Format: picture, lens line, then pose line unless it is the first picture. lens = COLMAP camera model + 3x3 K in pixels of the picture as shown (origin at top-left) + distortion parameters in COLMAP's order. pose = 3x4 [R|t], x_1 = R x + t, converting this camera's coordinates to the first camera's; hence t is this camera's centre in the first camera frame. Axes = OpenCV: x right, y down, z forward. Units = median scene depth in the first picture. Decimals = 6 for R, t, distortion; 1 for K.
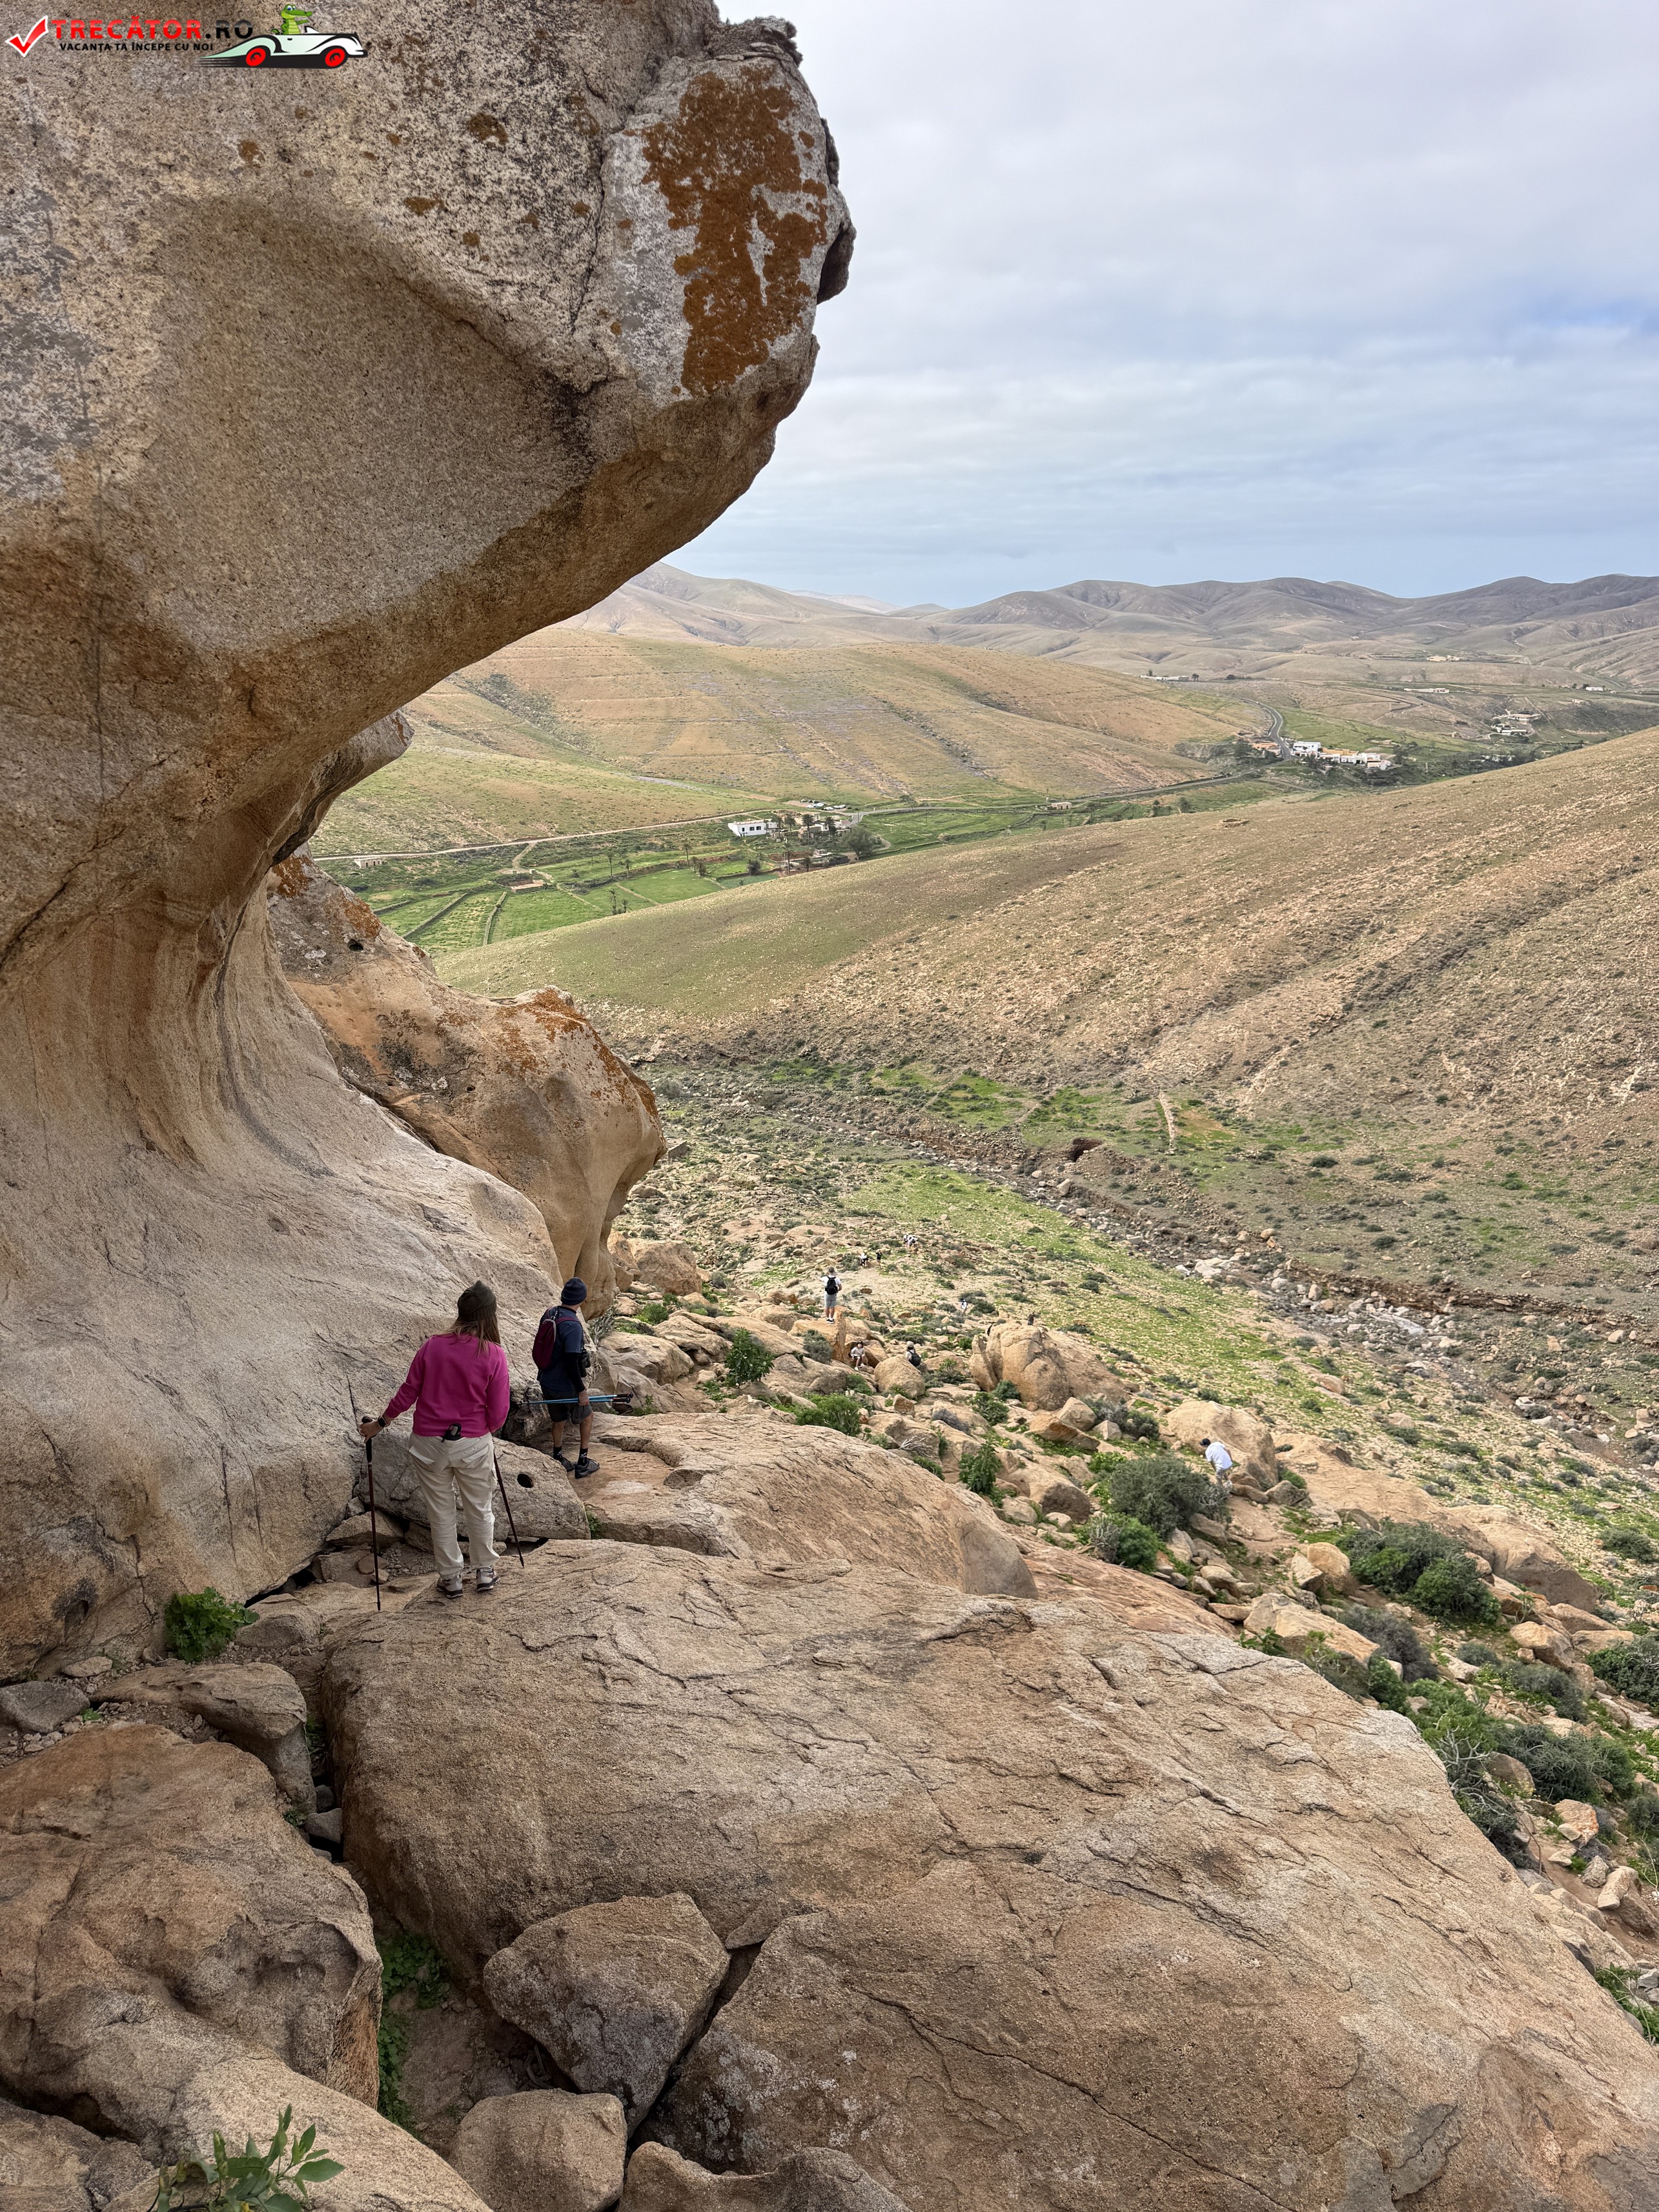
lens RADIAL K [[1539.6, 0, 844.9], [0, 1539.6, 1112.4], [0, 0, 1]] dist [0.050264, -0.053248]
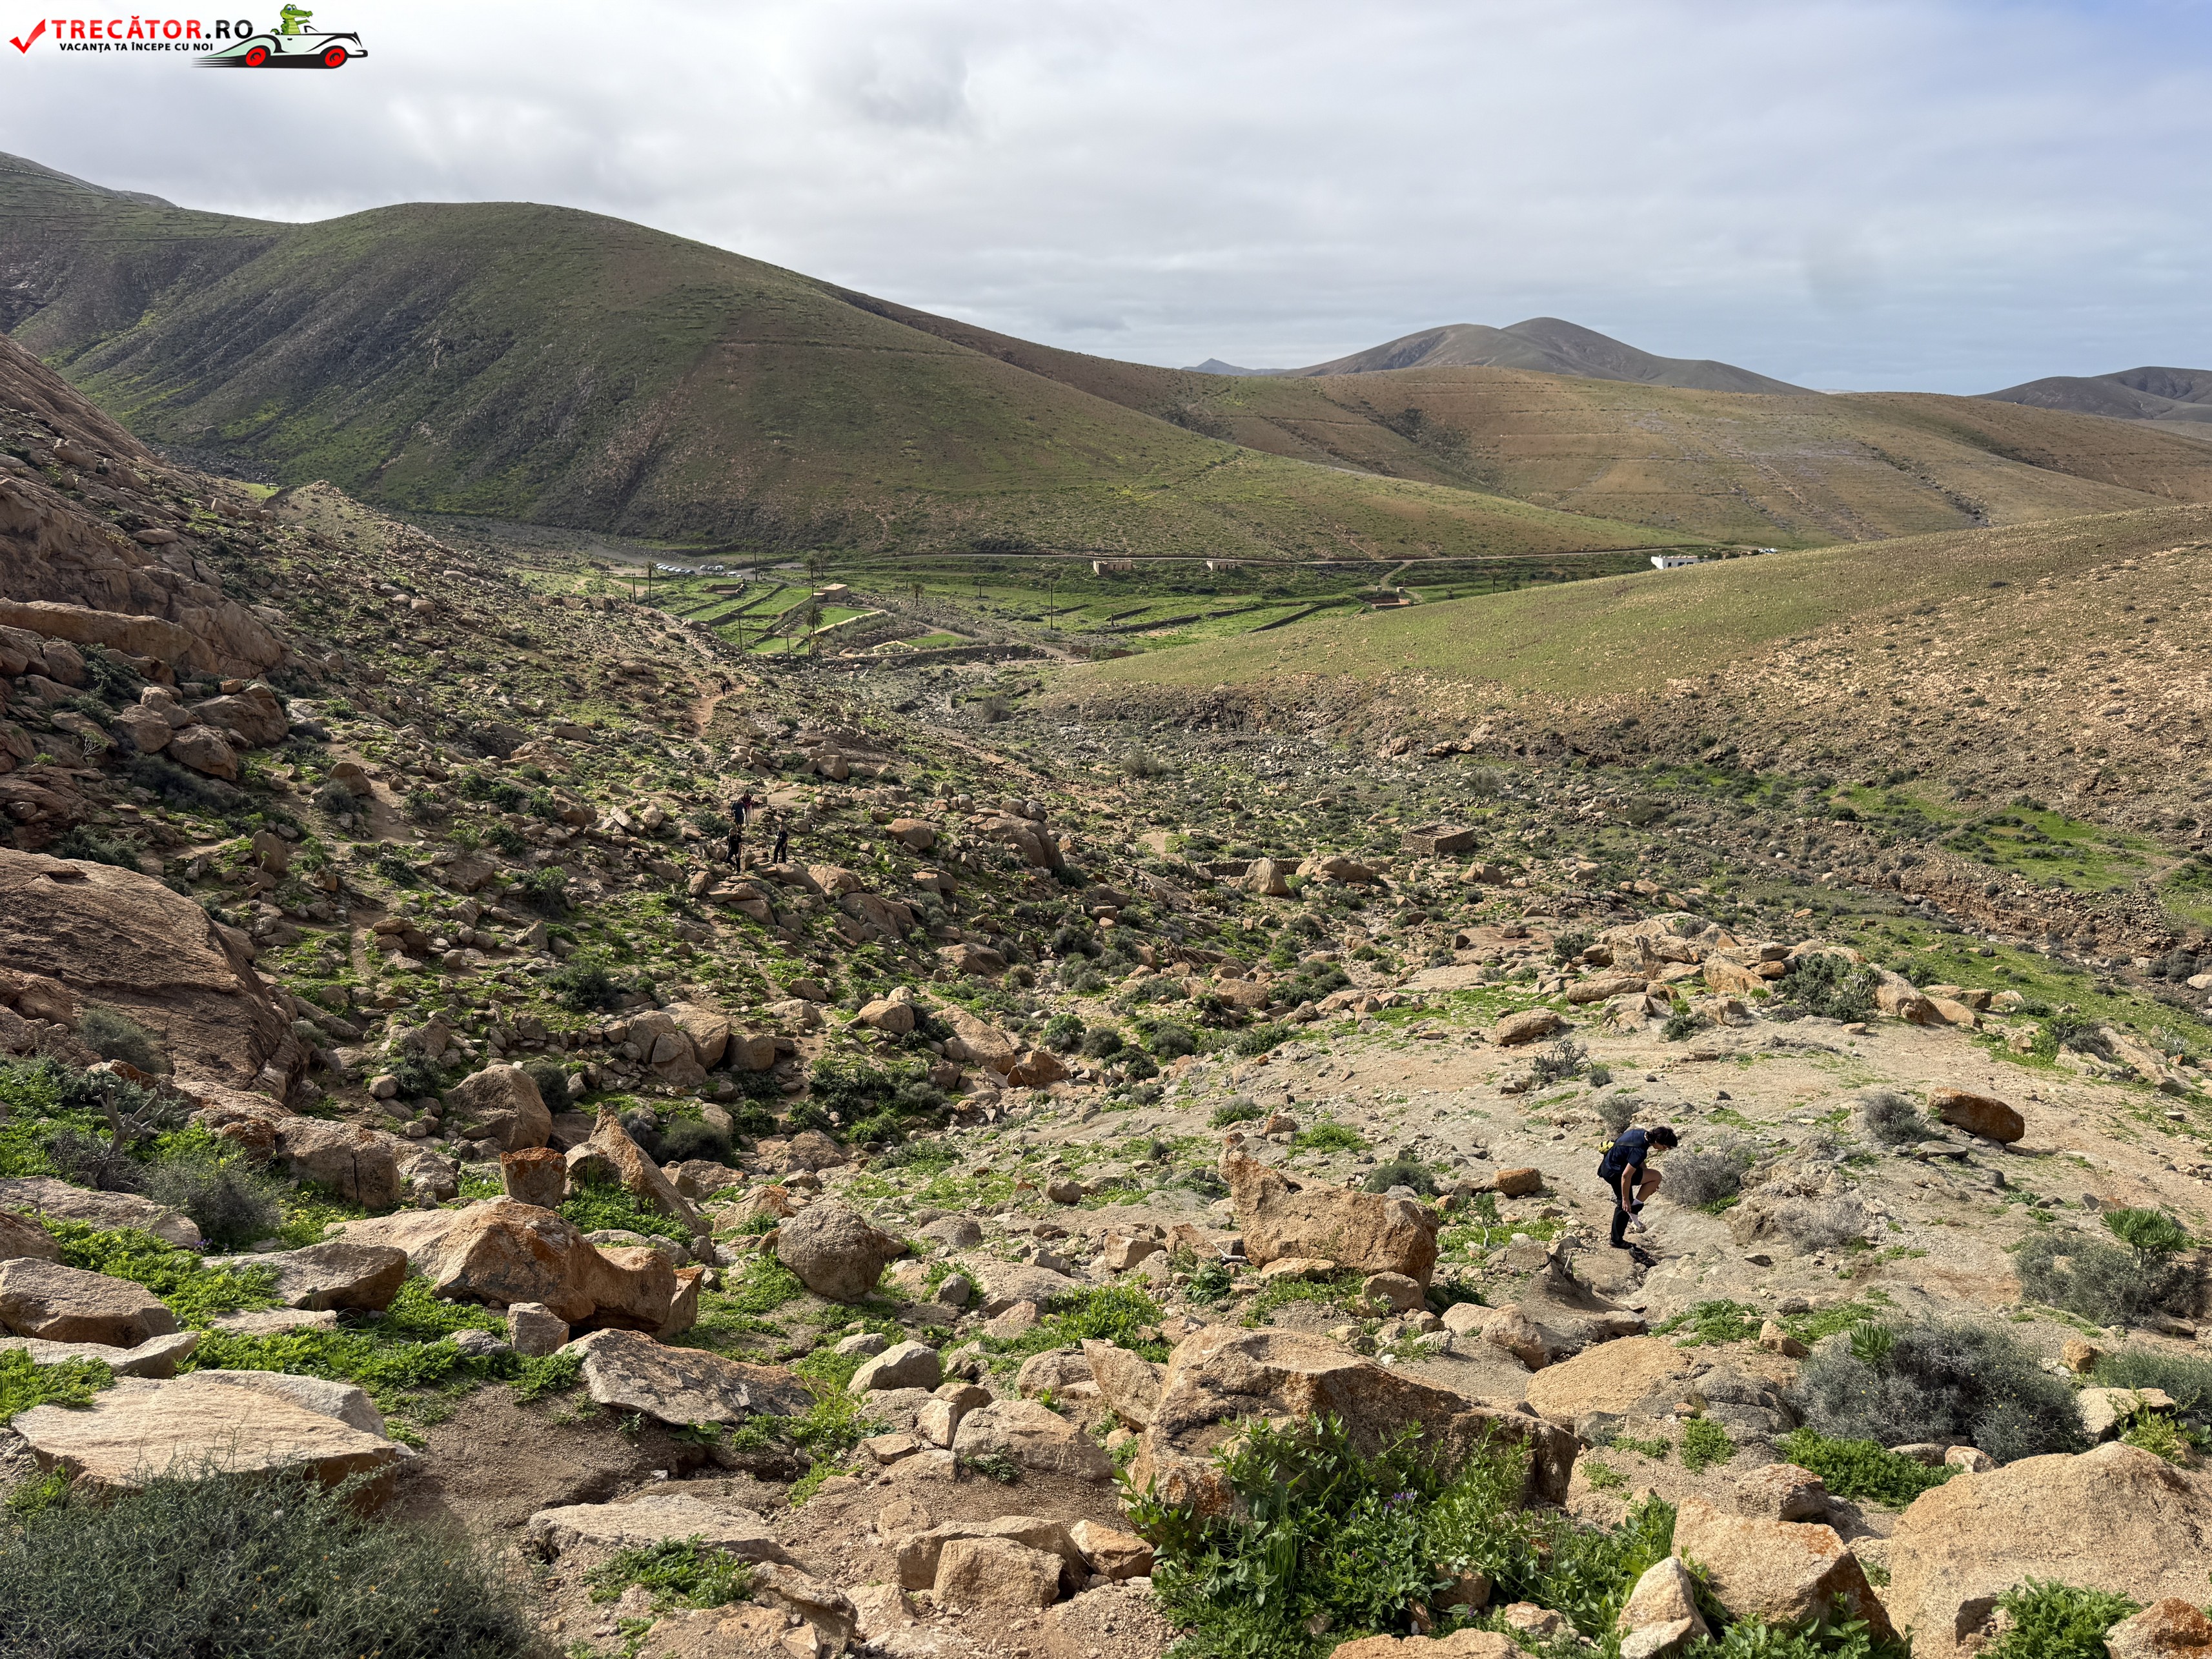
lens RADIAL K [[1539.6, 0, 1114.0], [0, 1539.6, 845.6], [0, 0, 1]] dist [0.050264, -0.053248]
pose [[0.914990, 0.122376, -0.384470, -0.002673], [-0.138588, 0.990242, -0.014632, 0.040566], [0.378928, 0.066671, 0.923022, 0.329504]]
